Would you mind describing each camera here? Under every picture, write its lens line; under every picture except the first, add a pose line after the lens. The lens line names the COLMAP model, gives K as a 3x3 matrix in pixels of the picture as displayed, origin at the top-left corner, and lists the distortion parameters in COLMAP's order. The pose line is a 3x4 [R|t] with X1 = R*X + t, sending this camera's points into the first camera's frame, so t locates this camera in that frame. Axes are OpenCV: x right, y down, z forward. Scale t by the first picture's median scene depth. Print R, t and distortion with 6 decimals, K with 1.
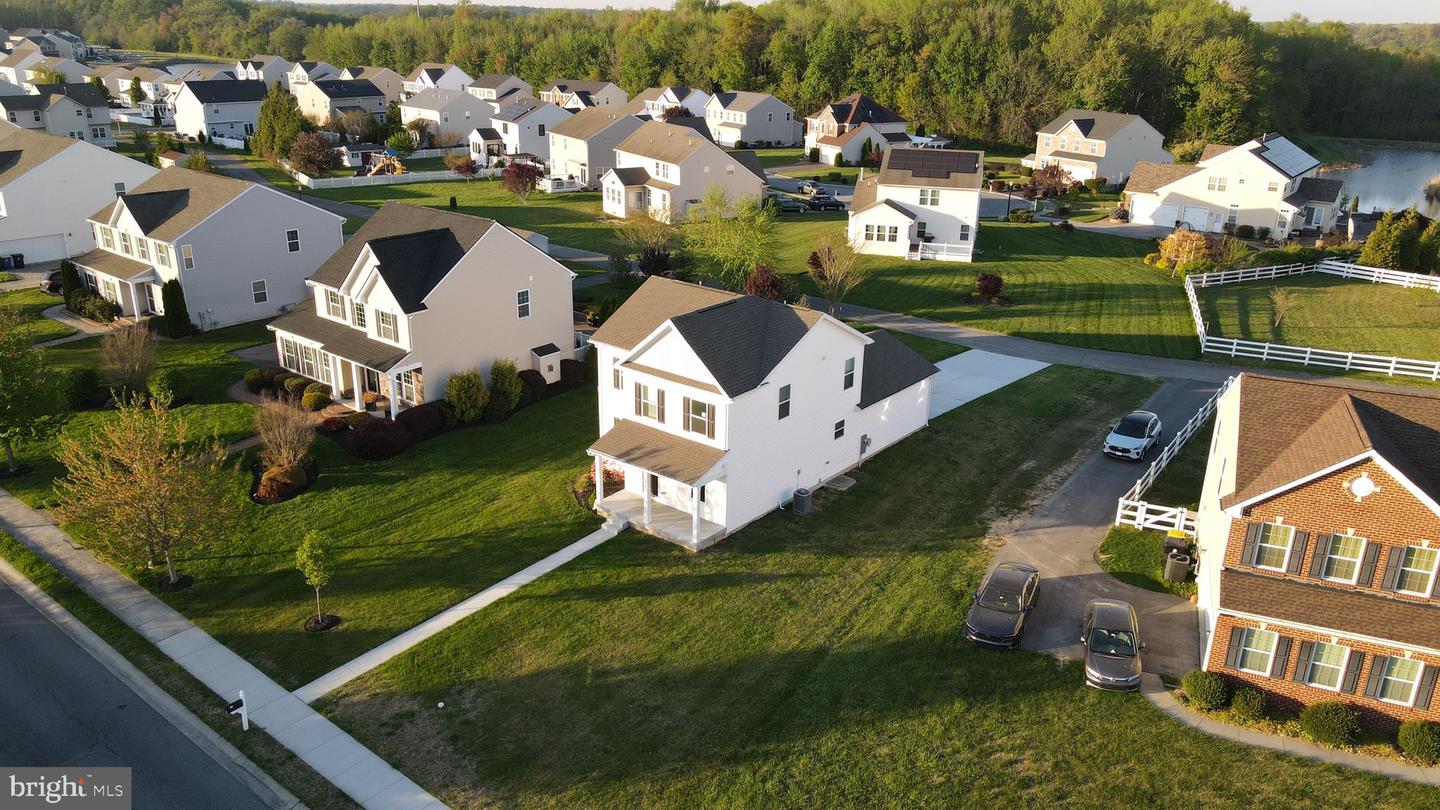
lens RADIAL K [[1065.6, 0, 722.0], [0, 1065.6, 408.8], [0, 0, 1]] dist [-0.007562, 0.033140]
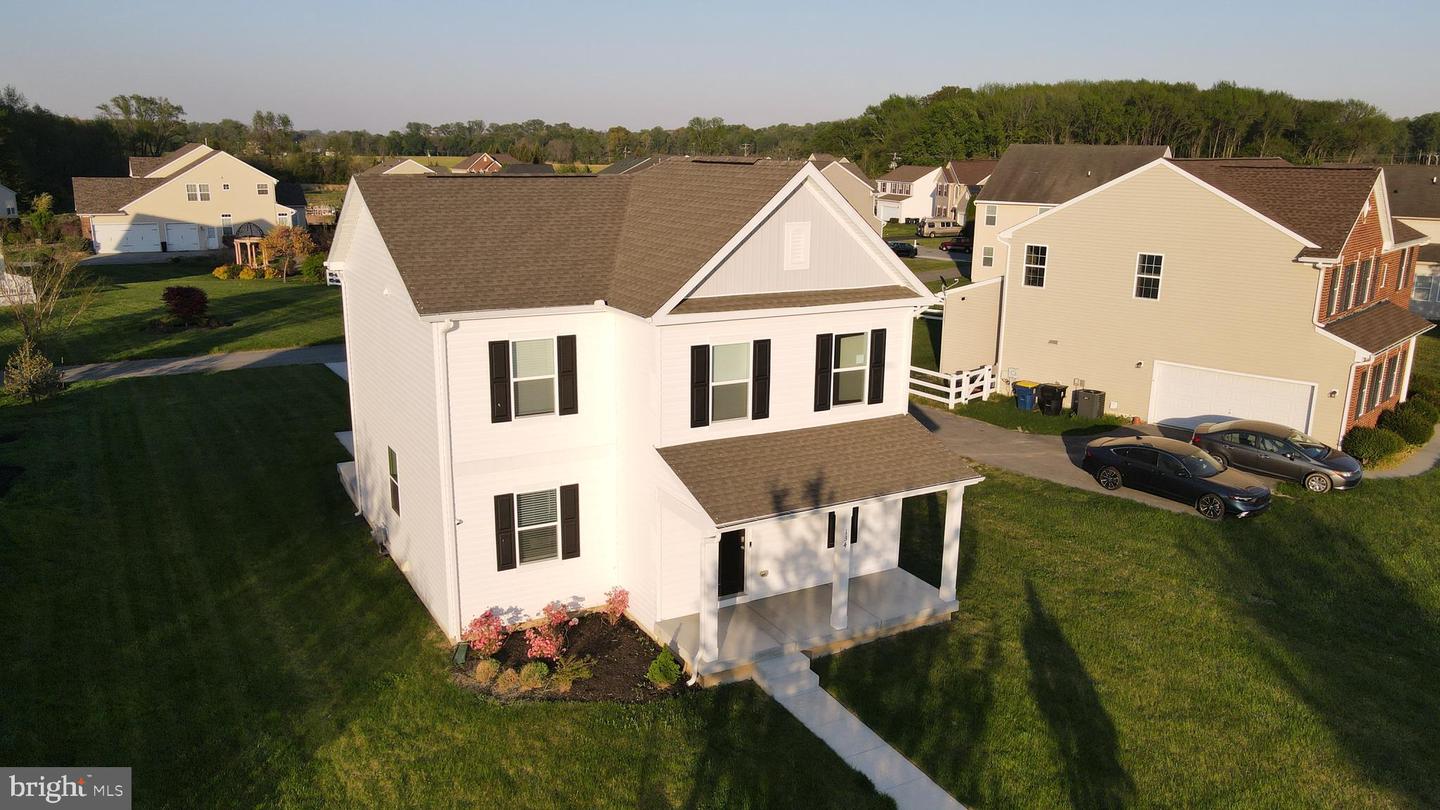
lens RADIAL K [[1065.6, 0, 720.7], [0, 1065.6, 418.3], [0, 0, 1]] dist [-0.007562, 0.033140]
pose [[0.371553, -0.244352, 0.895679, -0.374879], [0.314683, 0.940781, 0.126117, -0.039082], [-0.873454, 0.234996, 0.426444, 0.661158]]
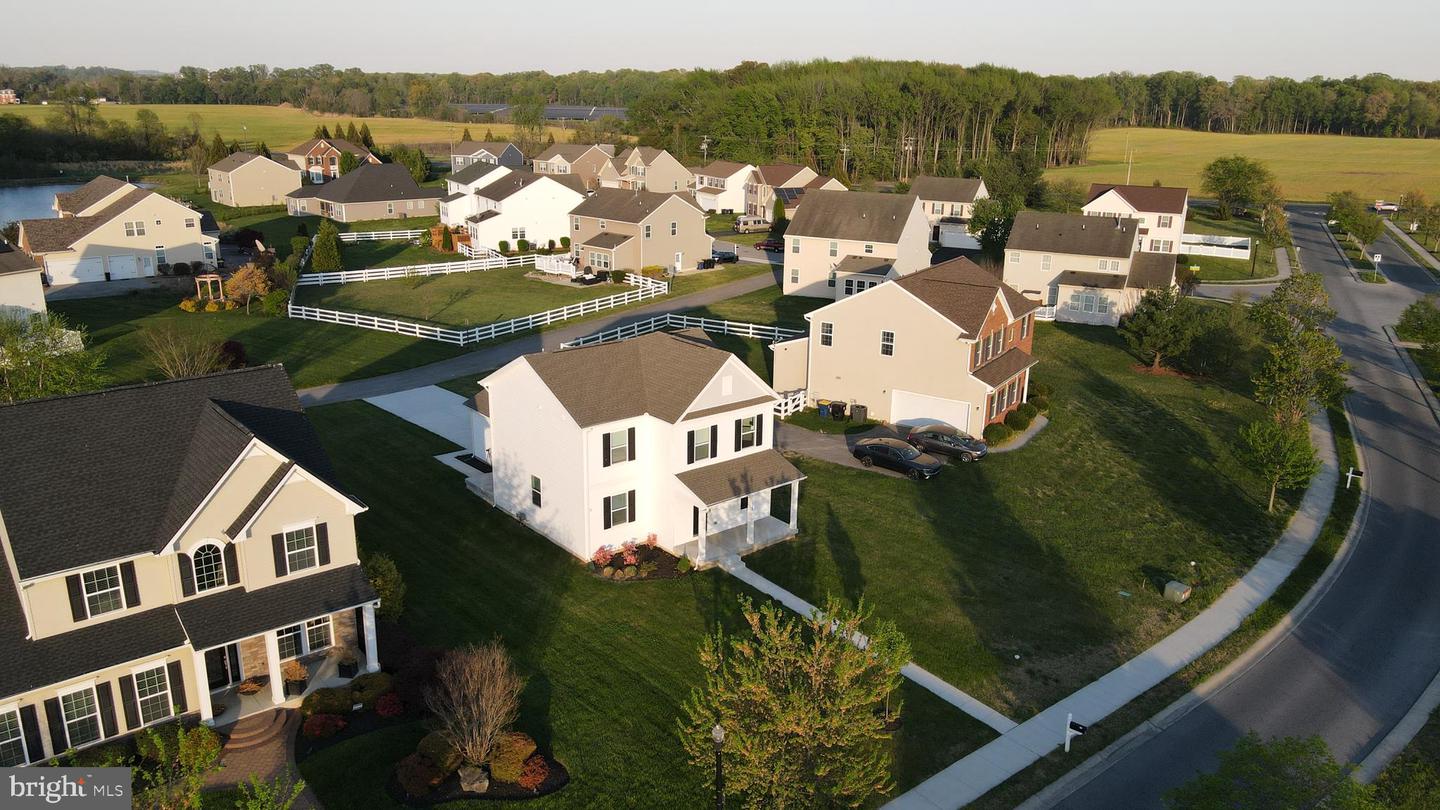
lens RADIAL K [[1065.6, 0, 718.7], [0, 1065.6, 418.2], [0, 0, 1]] dist [-0.007562, 0.033140]
pose [[0.198056, -0.308378, 0.930417, -0.827035], [0.327045, 0.915616, 0.233855, -0.215629], [-0.924021, 0.257972, 0.282197, 0.551879]]
